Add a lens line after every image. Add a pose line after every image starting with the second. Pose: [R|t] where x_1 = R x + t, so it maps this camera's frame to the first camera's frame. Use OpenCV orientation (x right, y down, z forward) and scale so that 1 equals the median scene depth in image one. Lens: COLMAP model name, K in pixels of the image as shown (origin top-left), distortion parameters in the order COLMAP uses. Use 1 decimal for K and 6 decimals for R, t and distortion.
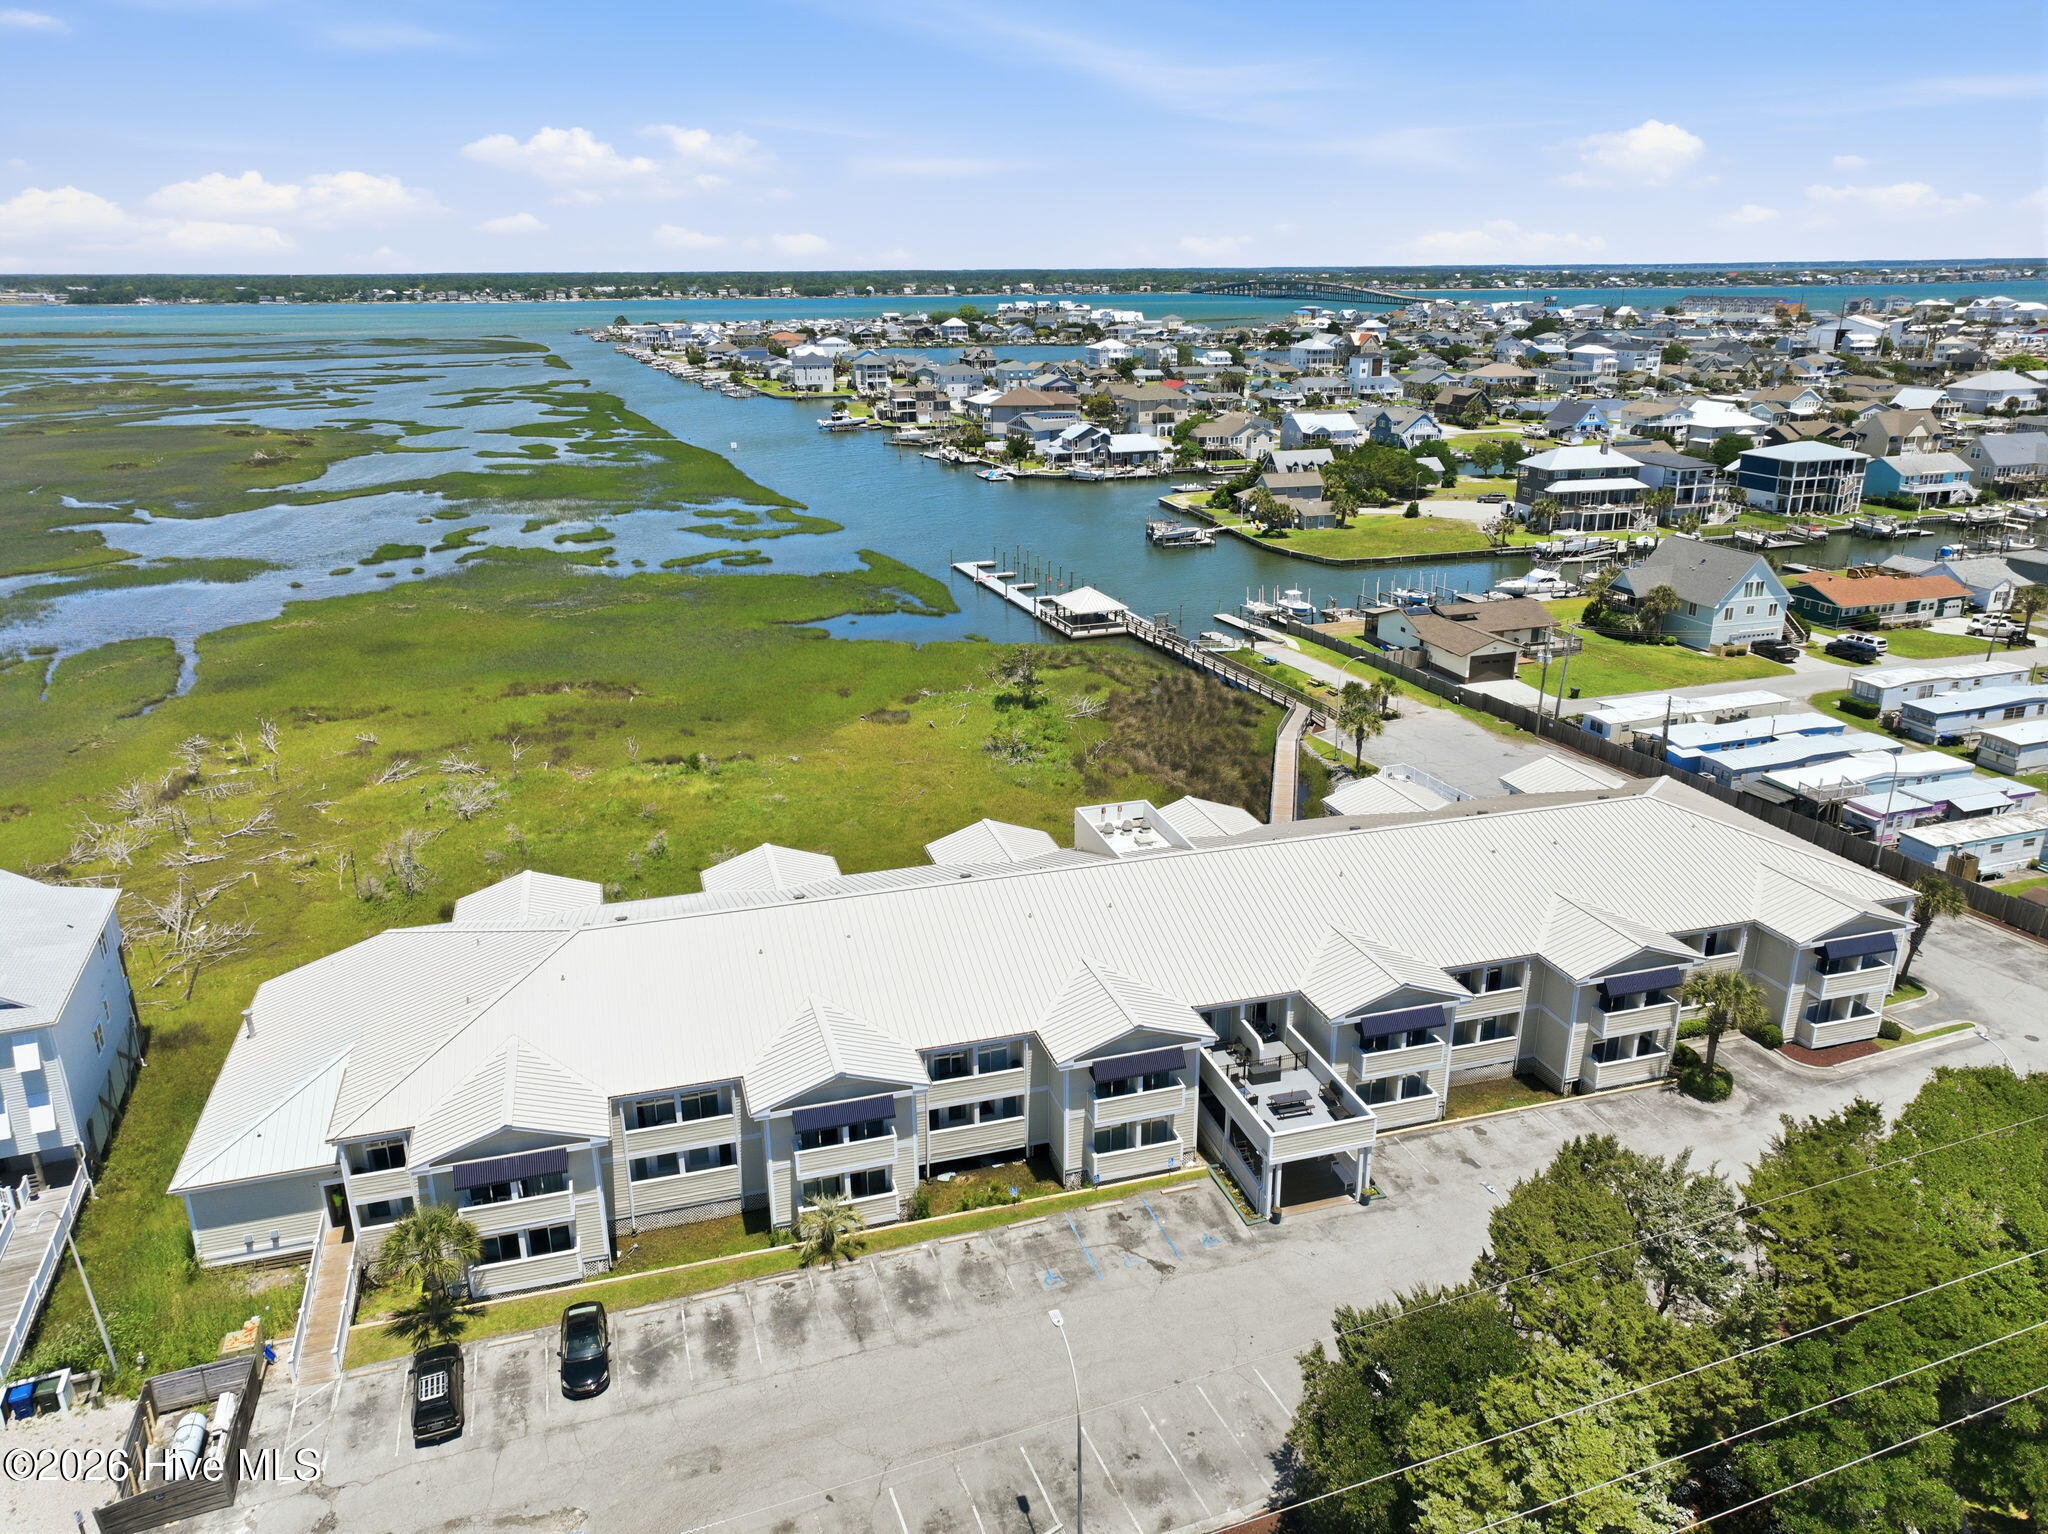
lens RADIAL K [[1437.4, 0, 1024.0], [0, 1437.4, 767.0], [0, 0, 1]] dist [-0.001921, 0.023333]
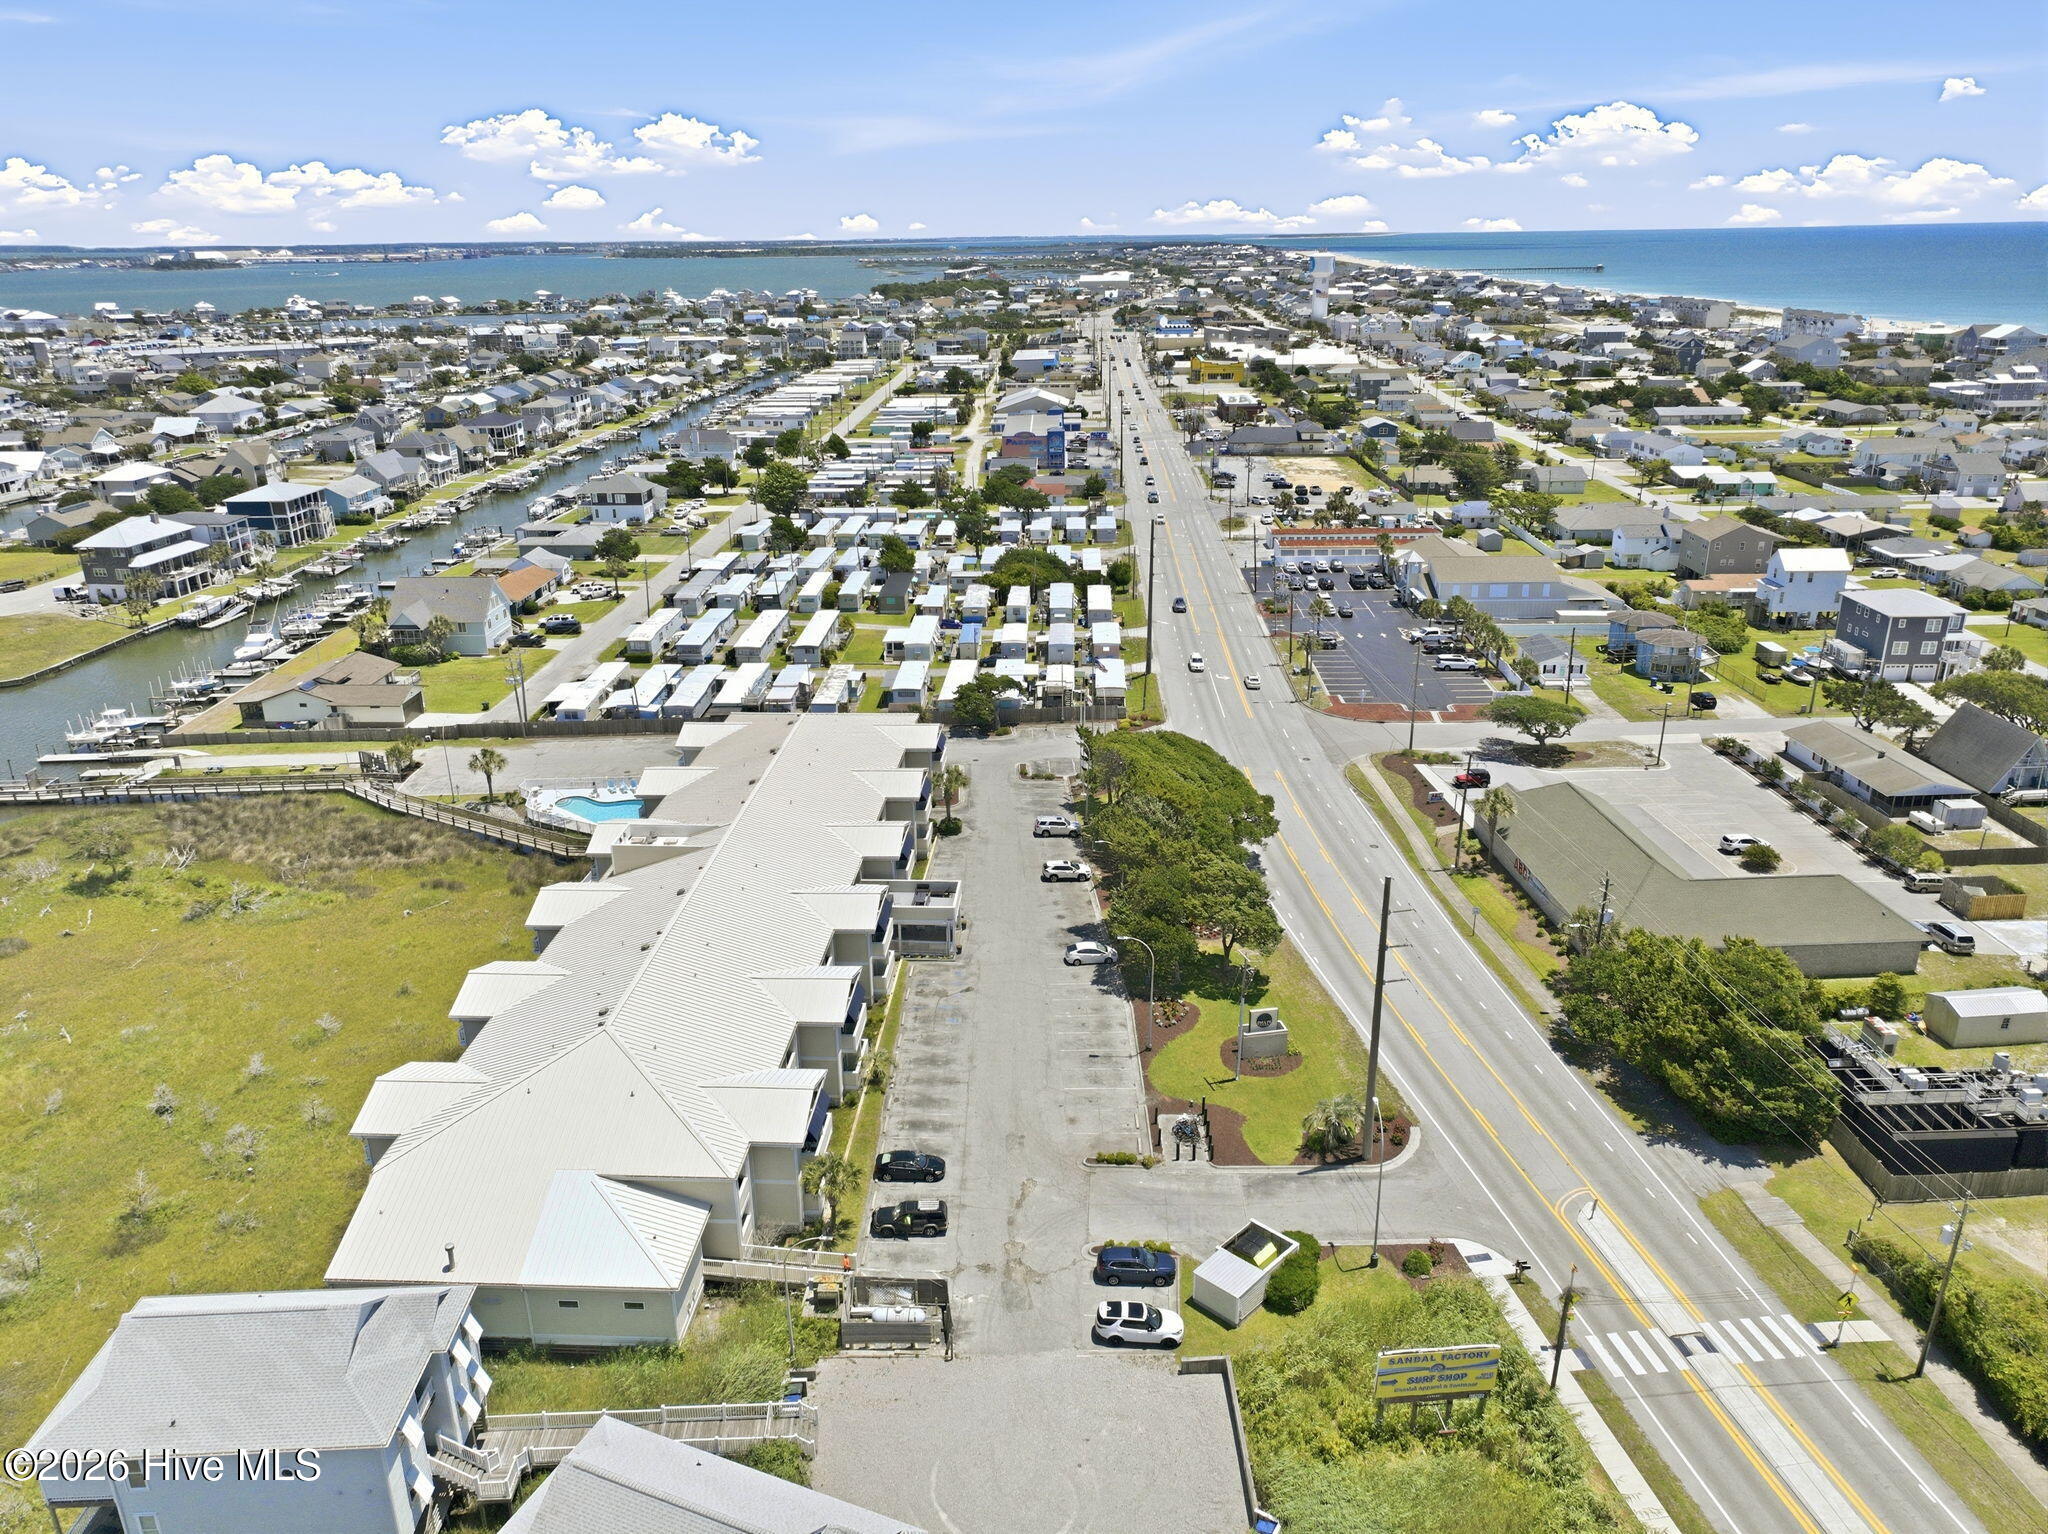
lens RADIAL K [[1437.4, 0, 1024.0], [0, 1437.4, 767.0], [0, 0, 1]] dist [-0.001921, 0.023333]
pose [[0.326455, -0.326326, 0.887096, -0.396434], [0.318029, 0.921717, 0.222025, -0.084951], [-0.890104, 0.209641, 0.404680, 0.035726]]
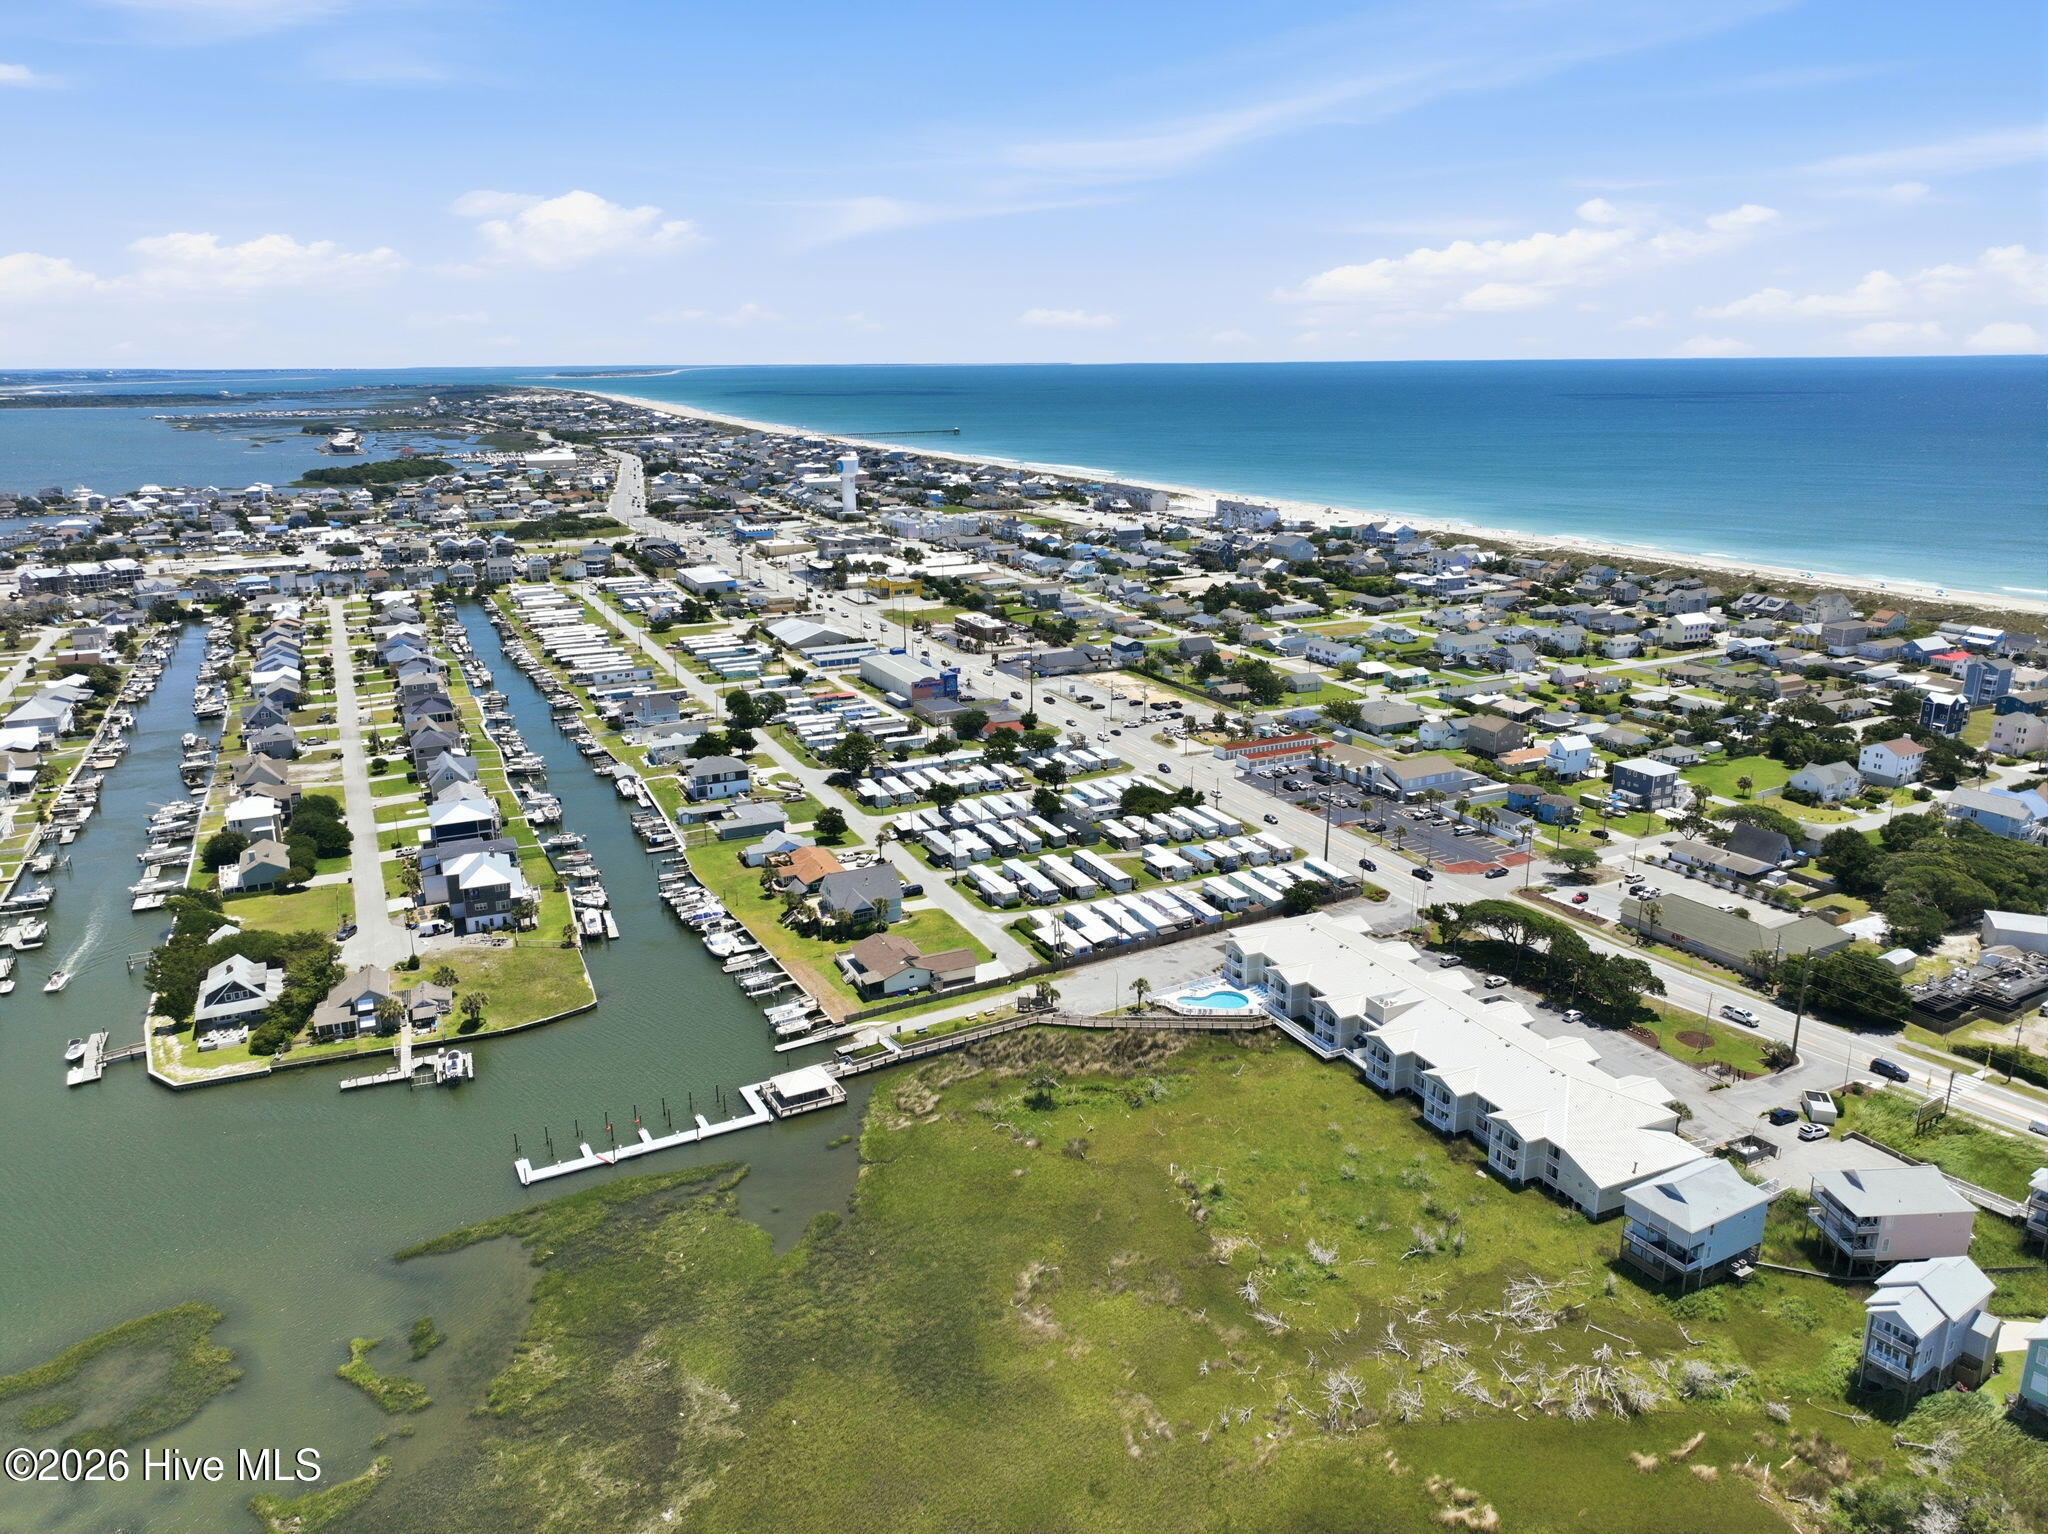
lens RADIAL K [[1437.4, 0, 1024.0], [0, 1437.4, 767.0], [0, 0, 1]] dist [-0.001921, 0.023333]
pose [[-0.147785, -0.264280, 0.953056, -0.858941], [0.330560, 0.895021, 0.299445, -0.520814], [-0.932142, 0.359296, -0.044910, 0.604839]]
